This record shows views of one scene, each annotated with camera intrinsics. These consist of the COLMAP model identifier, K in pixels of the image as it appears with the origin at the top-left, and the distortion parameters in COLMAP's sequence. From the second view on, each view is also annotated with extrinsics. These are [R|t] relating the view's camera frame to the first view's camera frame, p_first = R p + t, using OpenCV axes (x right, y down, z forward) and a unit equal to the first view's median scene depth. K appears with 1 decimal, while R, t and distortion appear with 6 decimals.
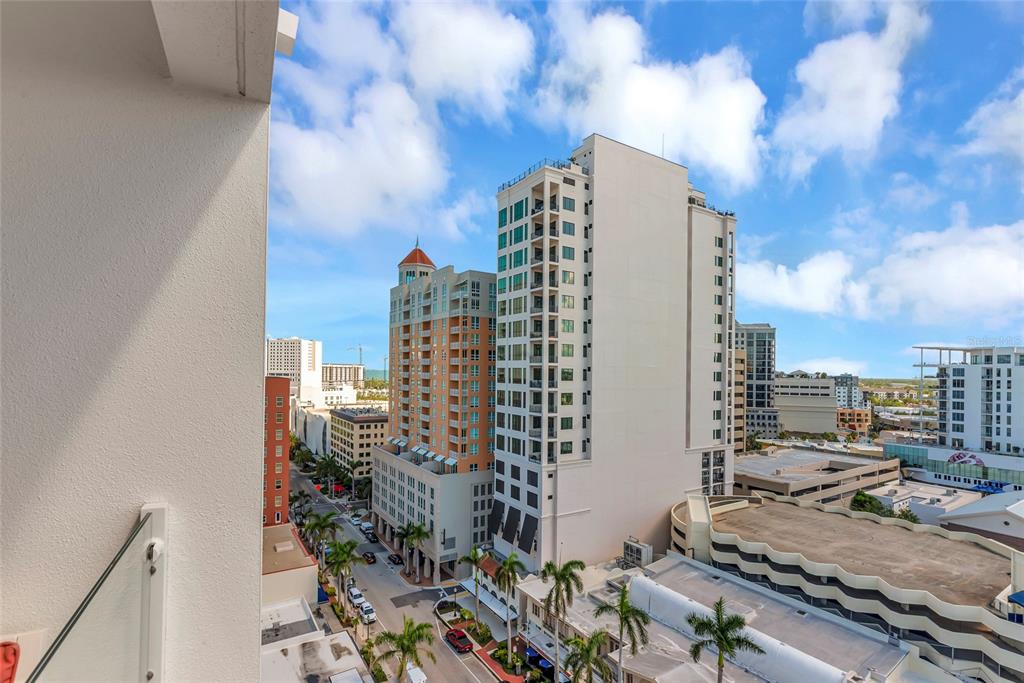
lens RADIAL K [[486.5, 0, 532.9], [0, 486.5, 369.2], [0, 0, 1]] dist [-0.003114, 0.001929]
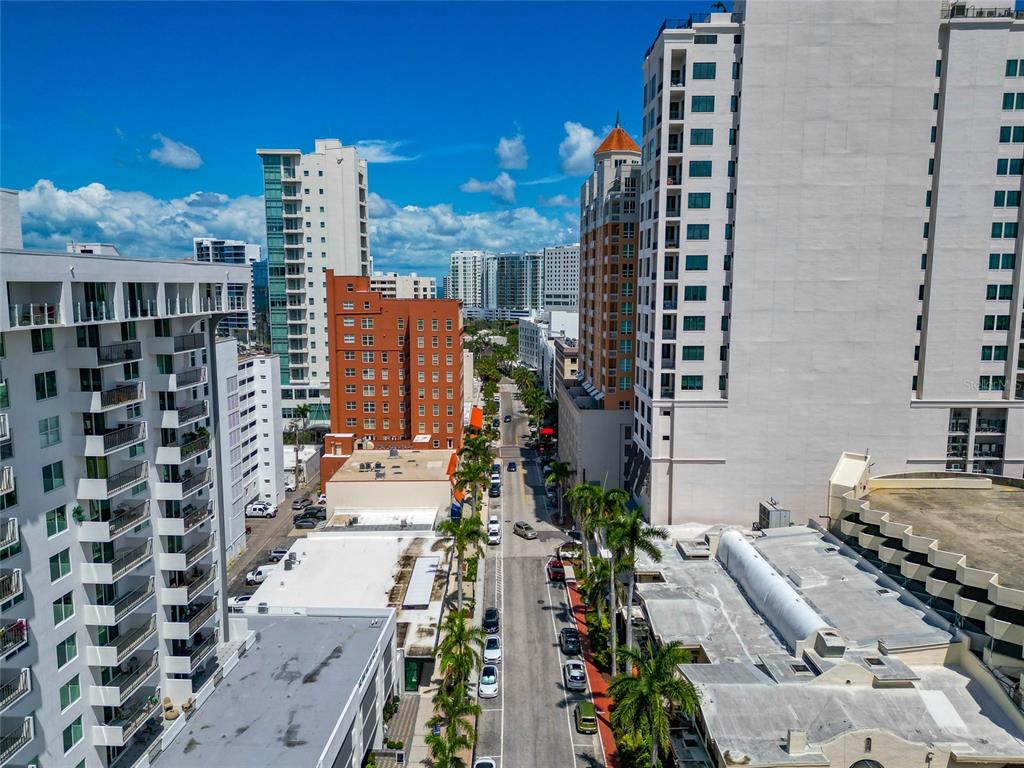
lens RADIAL K [[758.0, 0, 532.5], [0, 758.0, 383.6], [0, 0, 1]] dist [0.084856, -0.059880]
pose [[0.851891, 0.053305, -0.521000, 0.509573], [0.012322, 0.992491, 0.121692, 0.002333], [0.523575, -0.110088, 0.844837, -0.237088]]
